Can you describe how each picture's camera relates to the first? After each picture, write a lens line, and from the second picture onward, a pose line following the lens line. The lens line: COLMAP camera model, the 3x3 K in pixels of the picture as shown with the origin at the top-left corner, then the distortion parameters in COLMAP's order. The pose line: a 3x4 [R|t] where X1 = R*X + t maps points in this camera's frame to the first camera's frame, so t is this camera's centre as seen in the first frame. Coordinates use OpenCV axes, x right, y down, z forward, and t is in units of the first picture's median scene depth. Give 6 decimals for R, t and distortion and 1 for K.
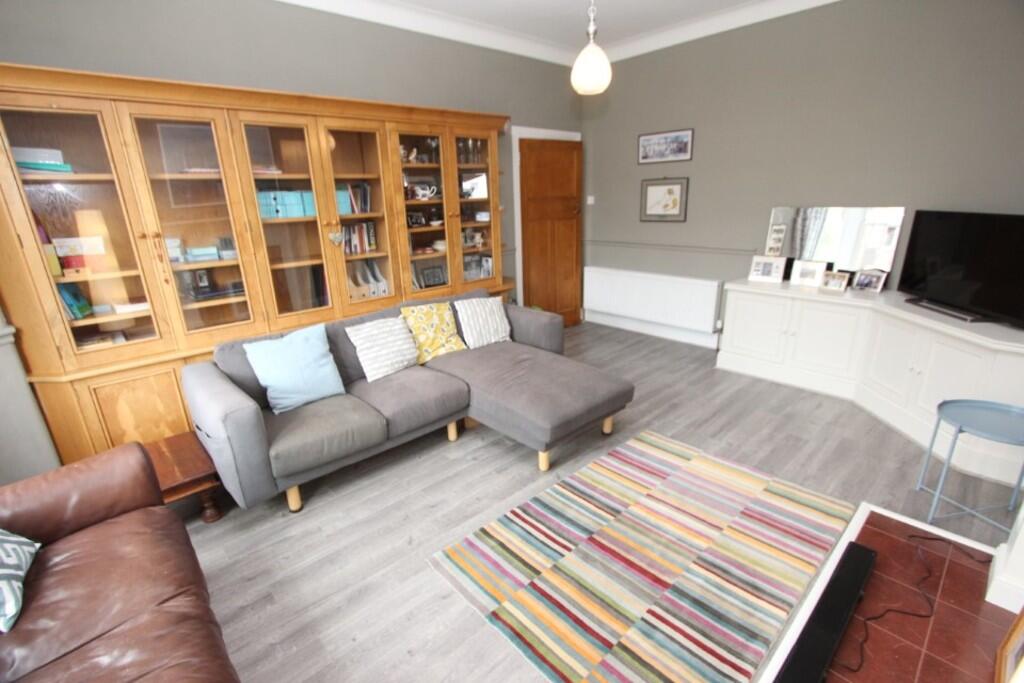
lens RADIAL K [[473.4, 0, 504.2], [0, 473.4, 355.9], [0, 0, 1]] dist [-0.010186, 0.000776]
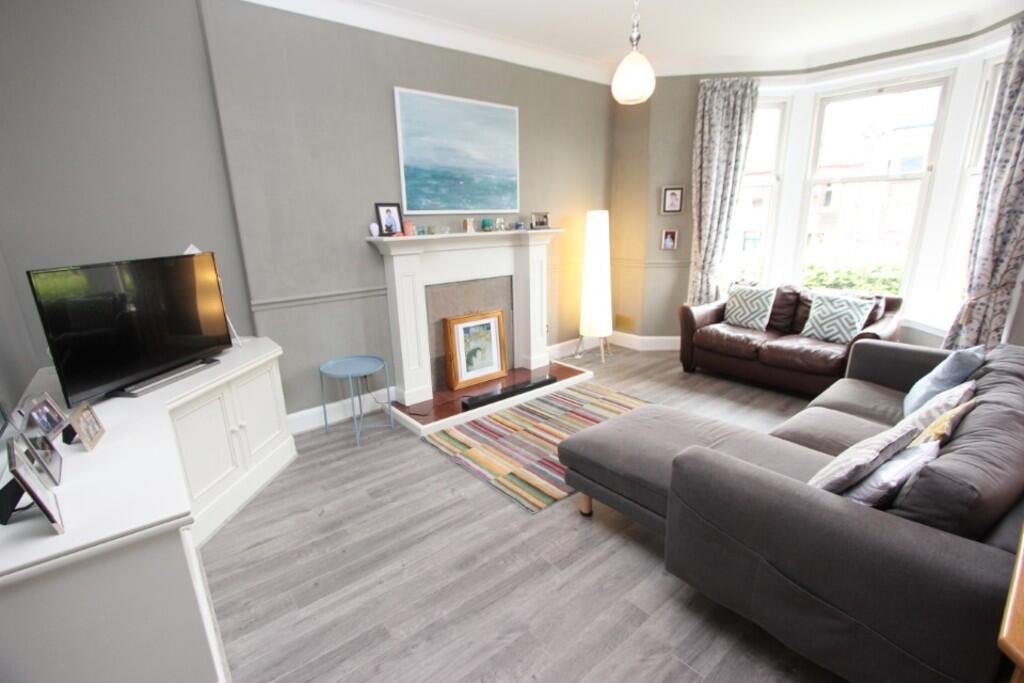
lens RADIAL K [[473.4, 0, 504.2], [0, 473.4, 355.9], [0, 0, 1]] dist [-0.010186, 0.000776]
pose [[-0.996976, 0.039161, 0.067127, 0.341587], [0.070602, 0.817399, 0.571729, -0.594684], [-0.032480, 0.574739, -0.817692, 1.760924]]
